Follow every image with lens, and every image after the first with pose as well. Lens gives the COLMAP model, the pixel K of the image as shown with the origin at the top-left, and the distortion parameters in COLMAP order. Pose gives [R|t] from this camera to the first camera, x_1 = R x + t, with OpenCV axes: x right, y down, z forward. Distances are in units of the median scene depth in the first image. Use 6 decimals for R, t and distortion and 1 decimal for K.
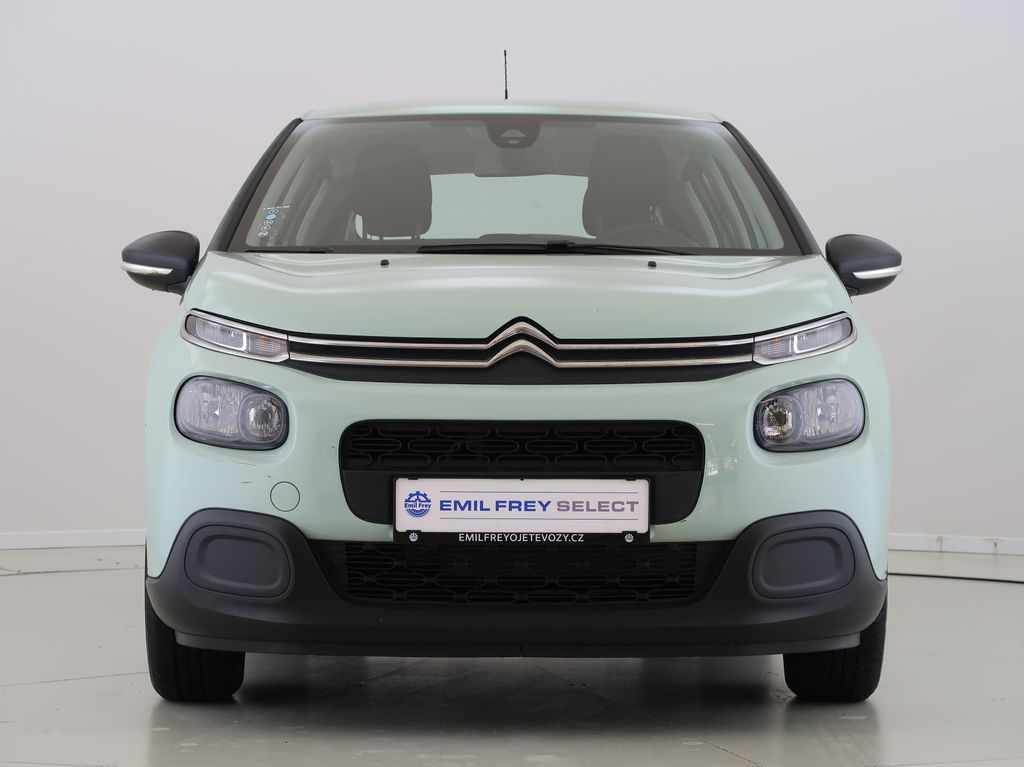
lens RADIAL K [[982.8, 0, 511.7], [0, 982.8, 390.2], [0, 0, 1]] dist [0.013890, 0.000000]
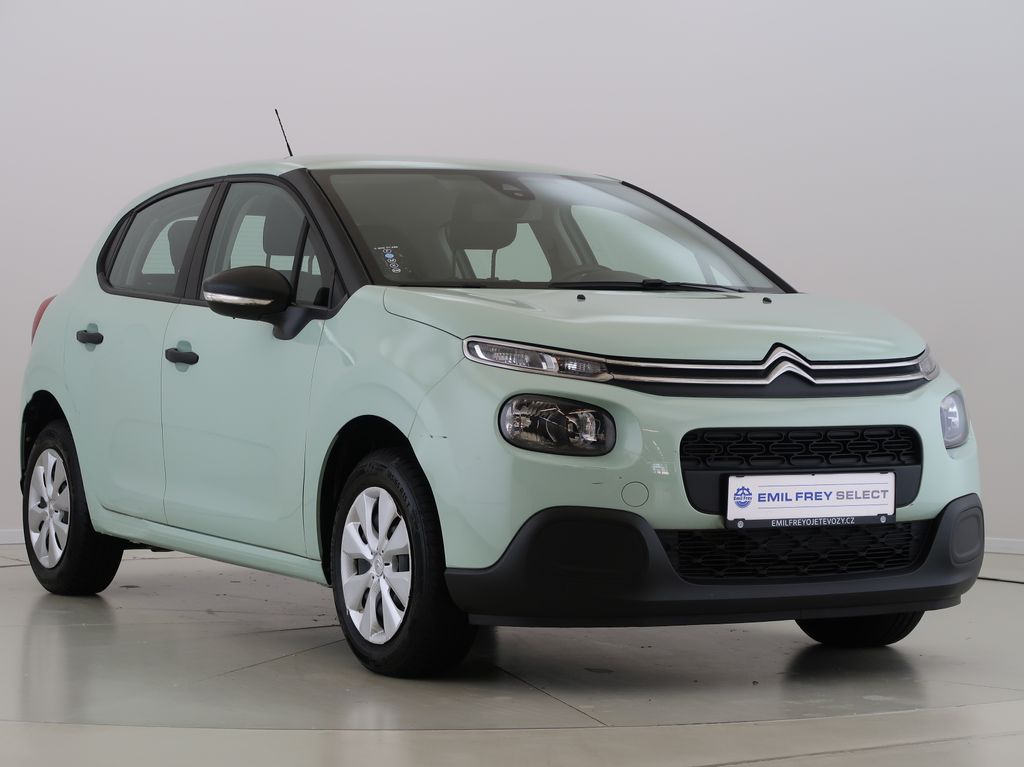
lens RADIAL K [[853.4, 0, 512.5], [0, 853.4, 375.2], [0, 0, 1]] dist [-0.046878, 0.012221]
pose [[0.987029, -0.004639, 0.160473, -0.508302], [0.010438, 0.999322, -0.035309, -0.000473], [-0.160200, 0.036526, 0.986408, 0.003407]]
